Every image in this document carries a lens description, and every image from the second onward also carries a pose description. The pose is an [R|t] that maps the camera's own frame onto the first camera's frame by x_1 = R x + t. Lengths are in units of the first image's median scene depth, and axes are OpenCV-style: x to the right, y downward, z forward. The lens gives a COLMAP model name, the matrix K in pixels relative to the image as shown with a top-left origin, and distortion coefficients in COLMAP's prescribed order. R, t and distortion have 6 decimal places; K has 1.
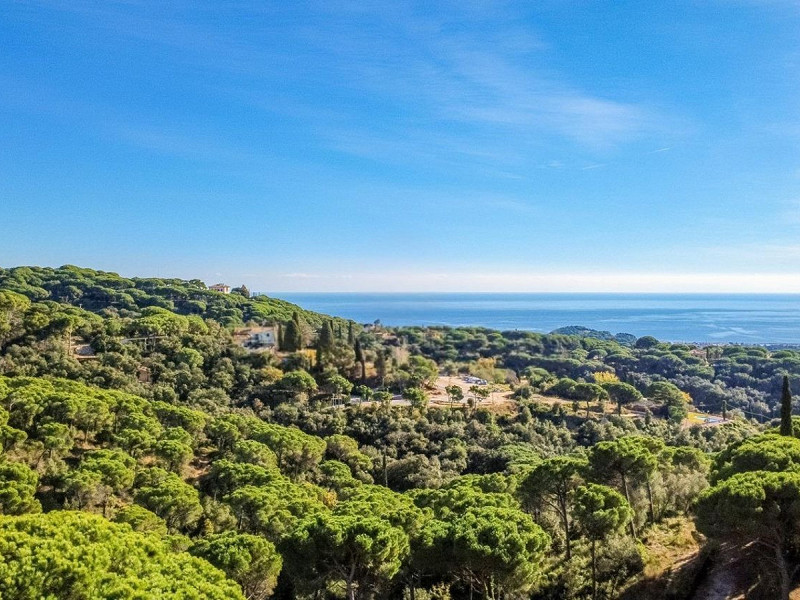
lens RADIAL K [[782.0, 0, 403.1], [0, 782.0, 300.4], [0, 0, 1]] dist [0.009208, 0.000000]
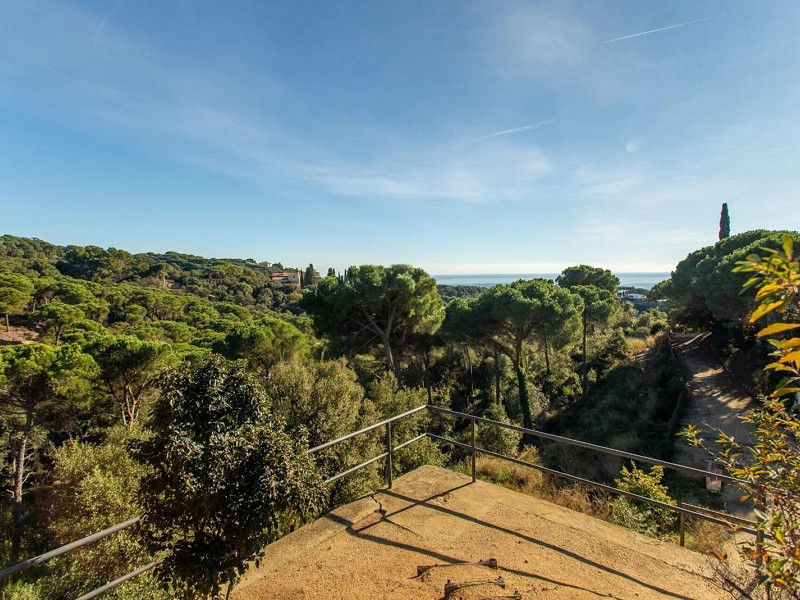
lens RADIAL K [[435.4, 0, 406.3], [0, 435.4, 296.5], [0, 0, 1]] dist [0.002782, 0.004498]
pose [[0.996618, -0.023884, 0.078626, -0.017596], [0.020476, 0.998827, 0.043879, 0.061717], [-0.079581, -0.042121, 0.995938, 0.109560]]
